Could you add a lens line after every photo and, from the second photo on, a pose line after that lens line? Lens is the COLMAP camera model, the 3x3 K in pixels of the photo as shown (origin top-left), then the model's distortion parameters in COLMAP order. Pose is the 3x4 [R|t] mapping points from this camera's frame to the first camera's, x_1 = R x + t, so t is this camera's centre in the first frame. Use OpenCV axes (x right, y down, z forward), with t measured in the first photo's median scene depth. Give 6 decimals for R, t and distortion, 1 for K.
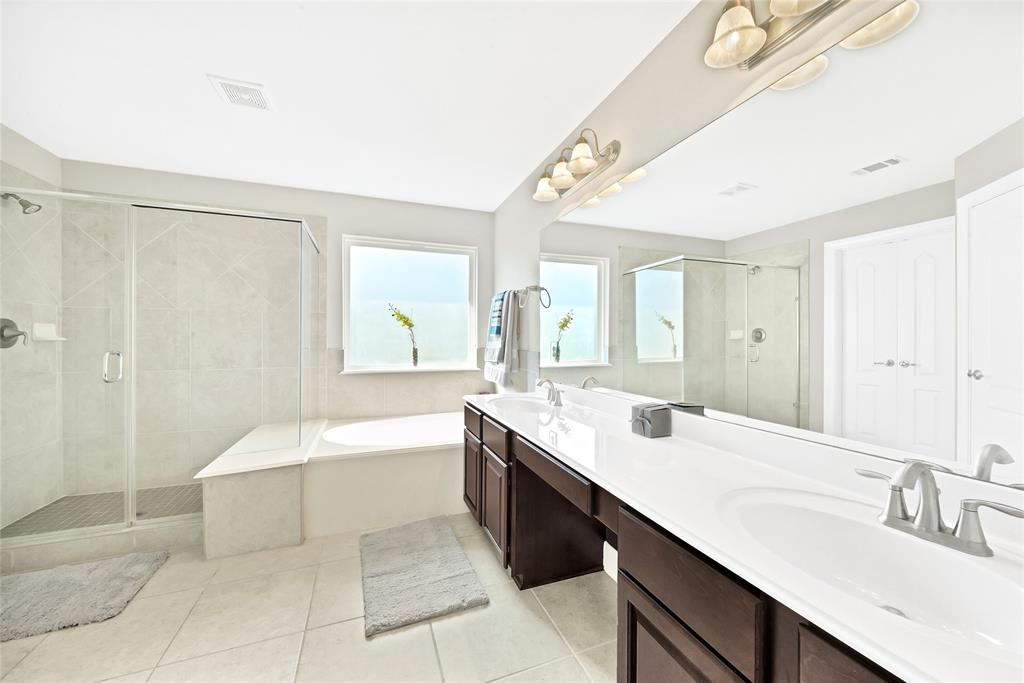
lens RADIAL K [[374.3, 0, 517.6], [0, 374.3, 343.8], [0, 0, 1]] dist [-0.000076, -0.000013]
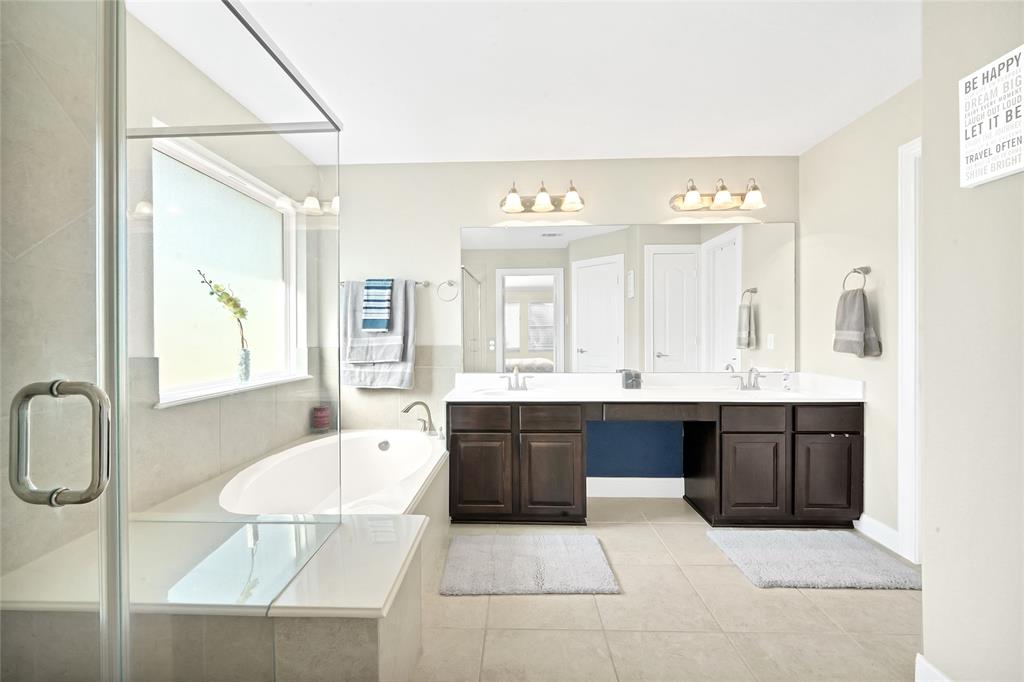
lens RADIAL K [[410.2, 0, 514.1], [0, 410.2, 336.1], [0, 0, 1]] dist [-0.000825, -0.000056]
pose [[0.359333, -0.007630, 0.933178, -0.810651], [0.006268, 0.999964, 0.005762, -0.012750], [-0.933188, 0.003778, 0.359367, 0.404649]]
